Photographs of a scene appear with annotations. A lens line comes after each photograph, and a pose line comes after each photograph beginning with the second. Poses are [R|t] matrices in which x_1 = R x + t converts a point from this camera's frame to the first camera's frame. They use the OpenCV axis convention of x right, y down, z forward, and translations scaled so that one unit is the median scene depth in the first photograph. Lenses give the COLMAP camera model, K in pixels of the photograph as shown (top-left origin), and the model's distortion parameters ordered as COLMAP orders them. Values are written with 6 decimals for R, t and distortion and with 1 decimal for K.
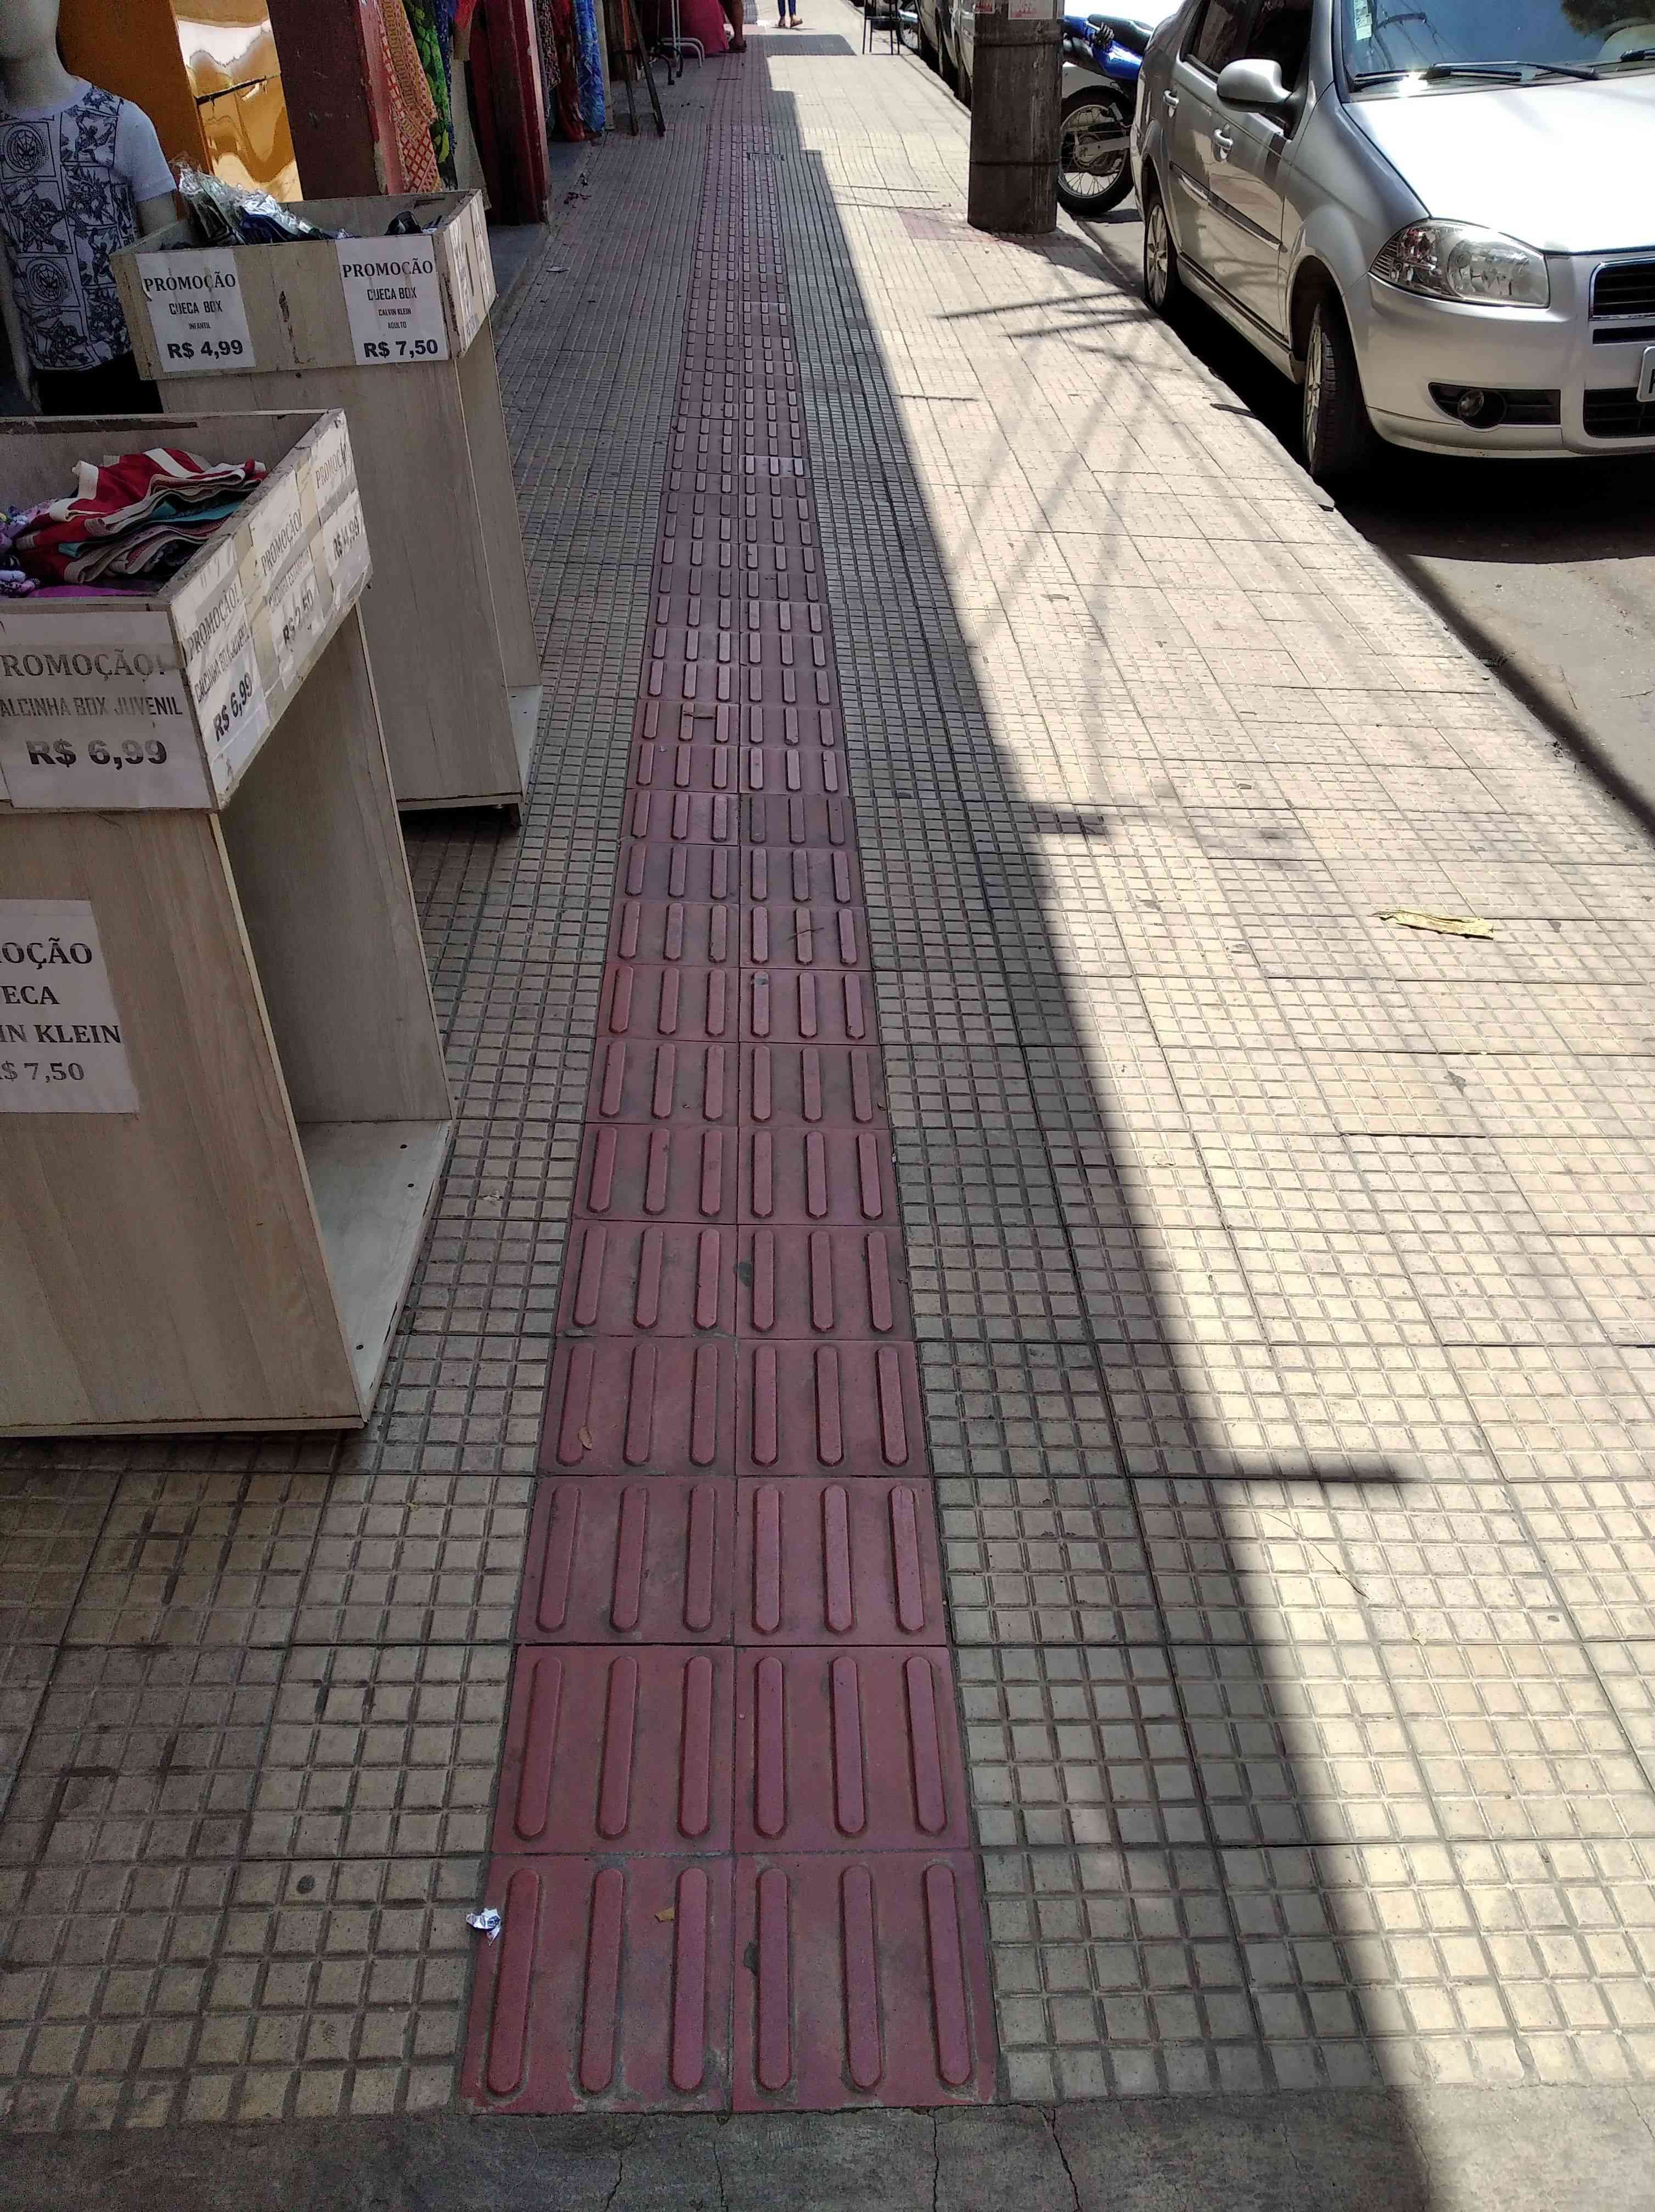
lens RADIAL K [[1687.4, 0, 840.6], [0, 1687.4, 1109.9], [0, 0, 1]] dist [0.077125, -0.150980]
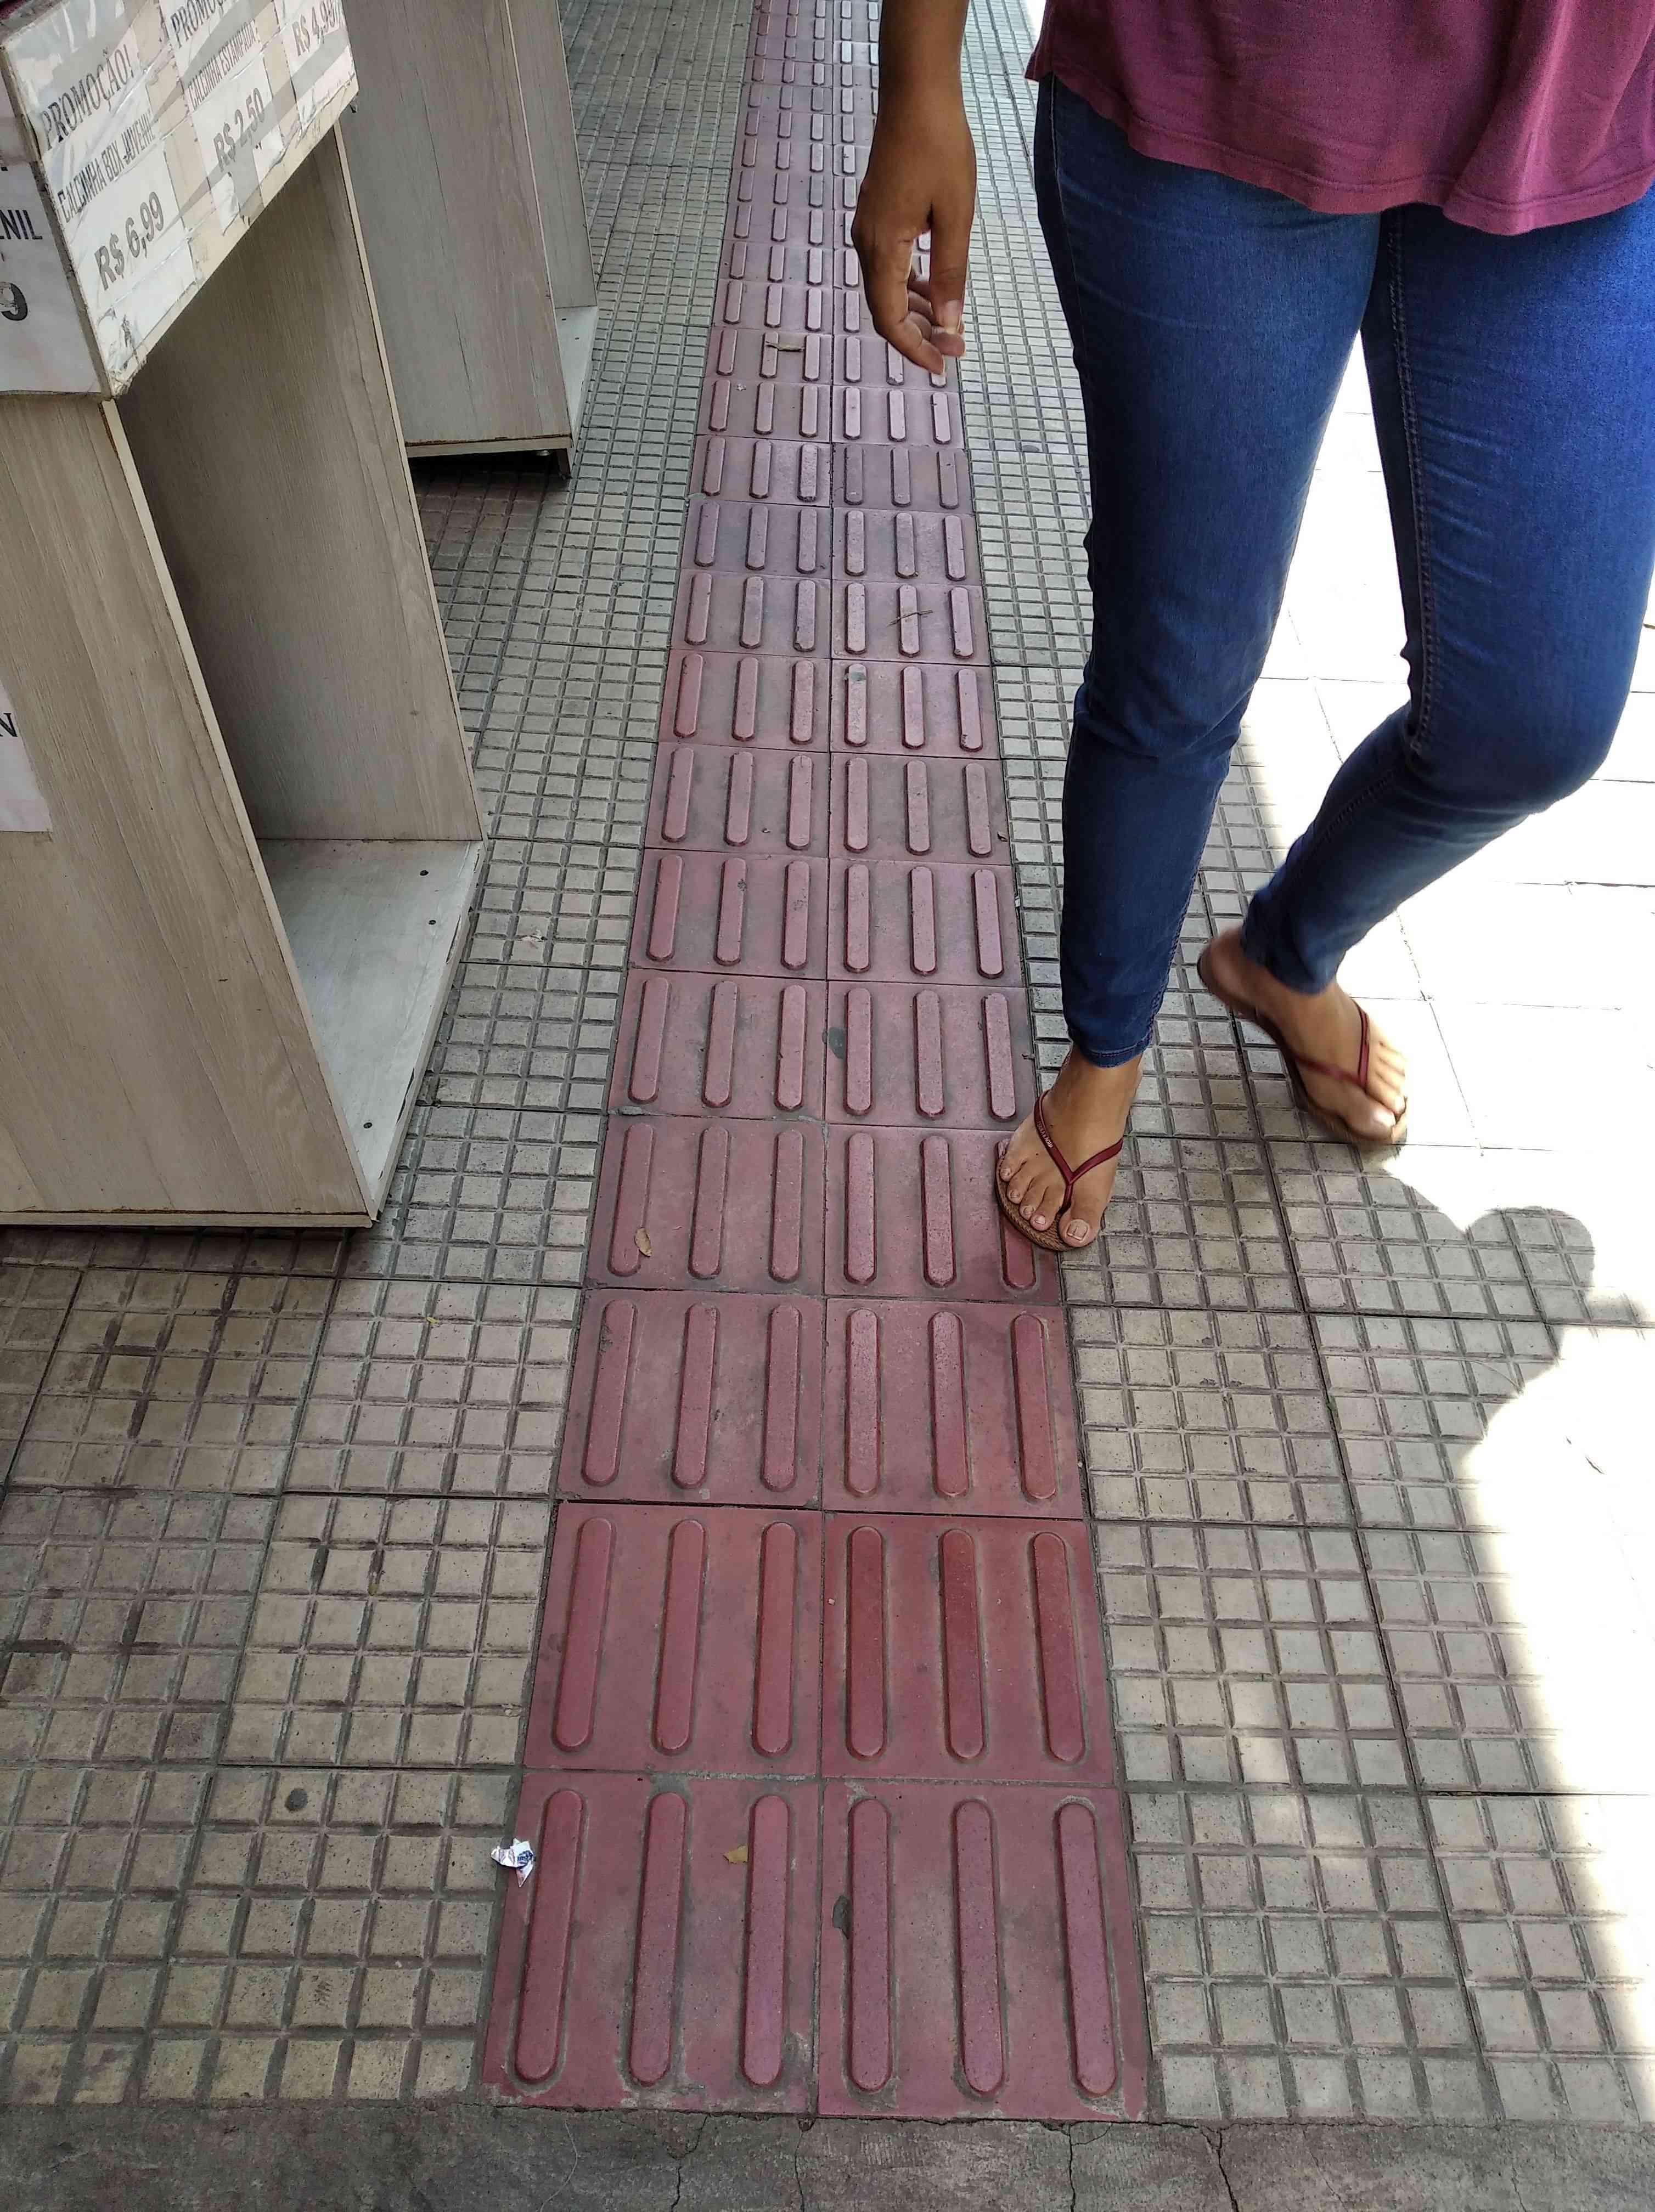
lens RADIAL K [[1687.4, 0, 840.6], [0, 1687.4, 1109.9], [0, 0, 1]] dist [0.077125, -0.150980]
pose [[0.998932, 0.030395, -0.034802, -0.030640], [-0.024027, 0.985040, 0.170645, -0.013069], [0.039468, -0.169627, 0.984718, 0.225678]]
